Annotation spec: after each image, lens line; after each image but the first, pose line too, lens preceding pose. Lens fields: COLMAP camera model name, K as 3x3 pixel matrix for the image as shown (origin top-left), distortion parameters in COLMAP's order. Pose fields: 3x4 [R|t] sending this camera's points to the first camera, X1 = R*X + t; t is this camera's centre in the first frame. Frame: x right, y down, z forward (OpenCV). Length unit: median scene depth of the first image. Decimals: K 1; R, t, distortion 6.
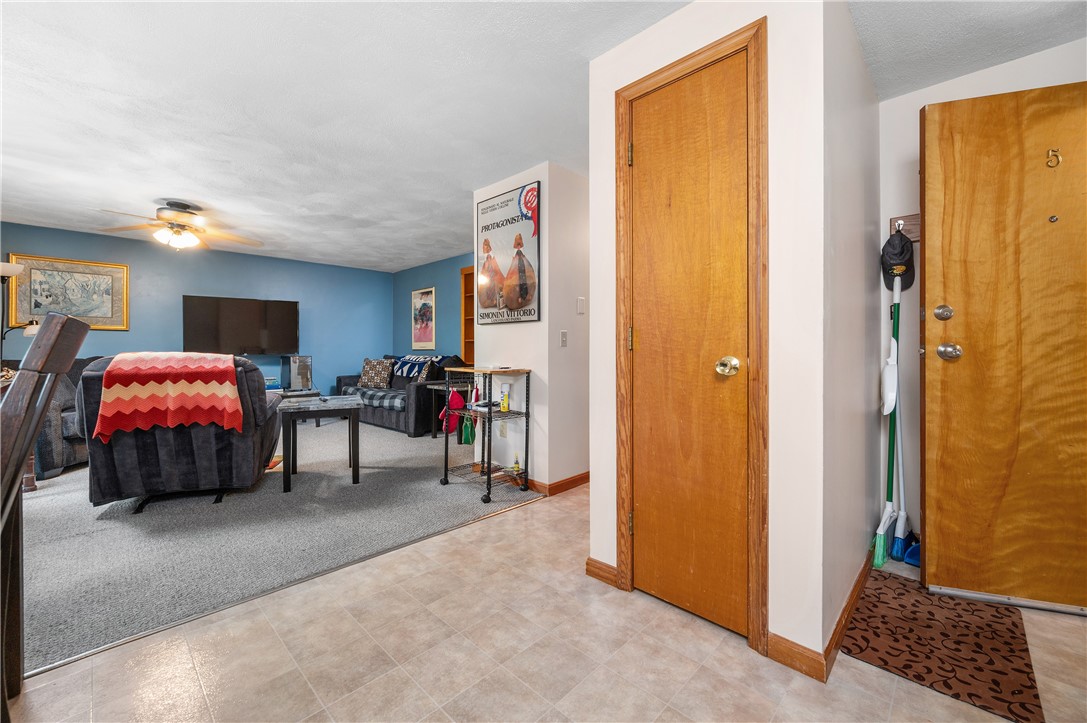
lens RADIAL K [[434.6, 0, 536.7], [0, 434.6, 346.8], [0, 0, 1]] dist [-0.002827, 0.000127]
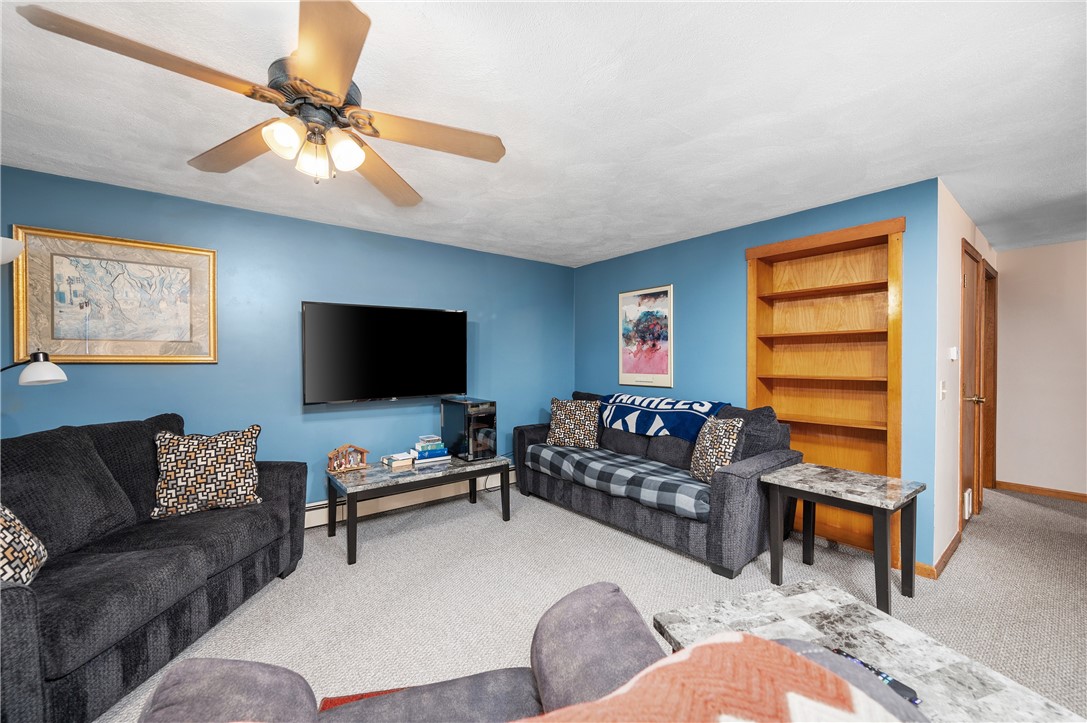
lens RADIAL K [[434.6, 0, 543.1], [0, 434.6, 360.0], [0, 0, 1]] dist [-0.002827, 0.000127]
pose [[0.992395, 0.001345, -0.123091, -0.358720], [-0.000490, 0.999976, 0.006976, -0.038128], [0.123097, -0.006863, 0.992371, 0.391534]]
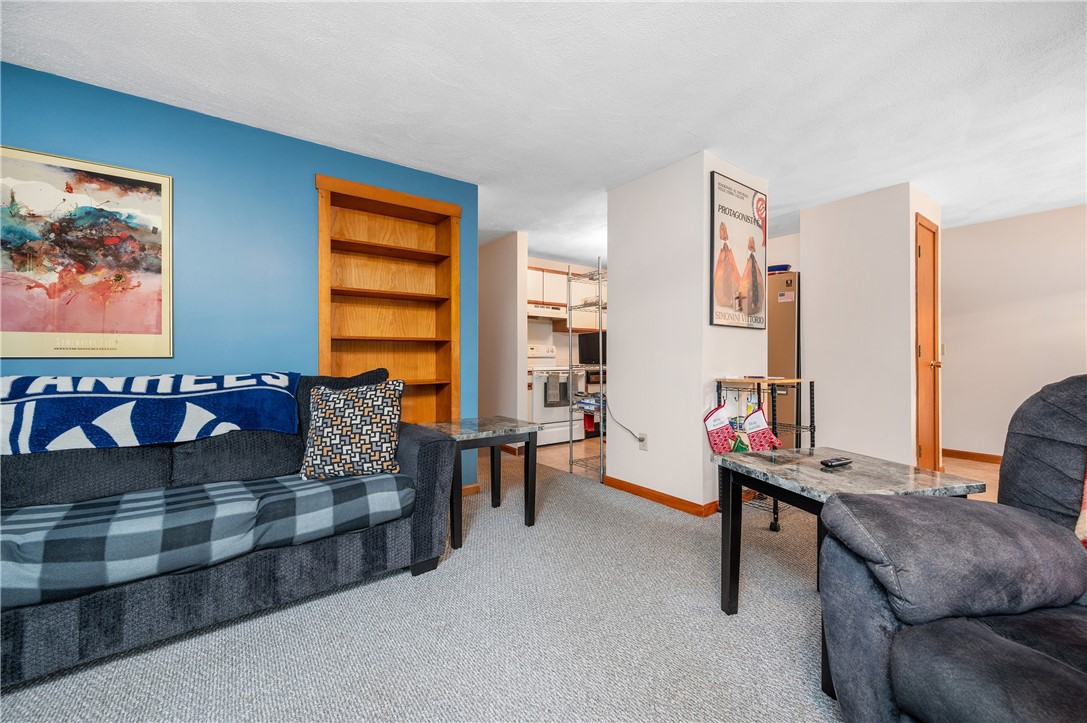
lens RADIAL K [[434.6, 0, 534.9], [0, 434.6, 357.4], [0, 0, 1]] dist [-0.002827, 0.000127]
pose [[0.164496, 0.000407, 0.986378, -0.559067], [-0.006216, 0.999980, 0.000624, 0.005002], [-0.986358, -0.006234, 0.164496, 0.688690]]
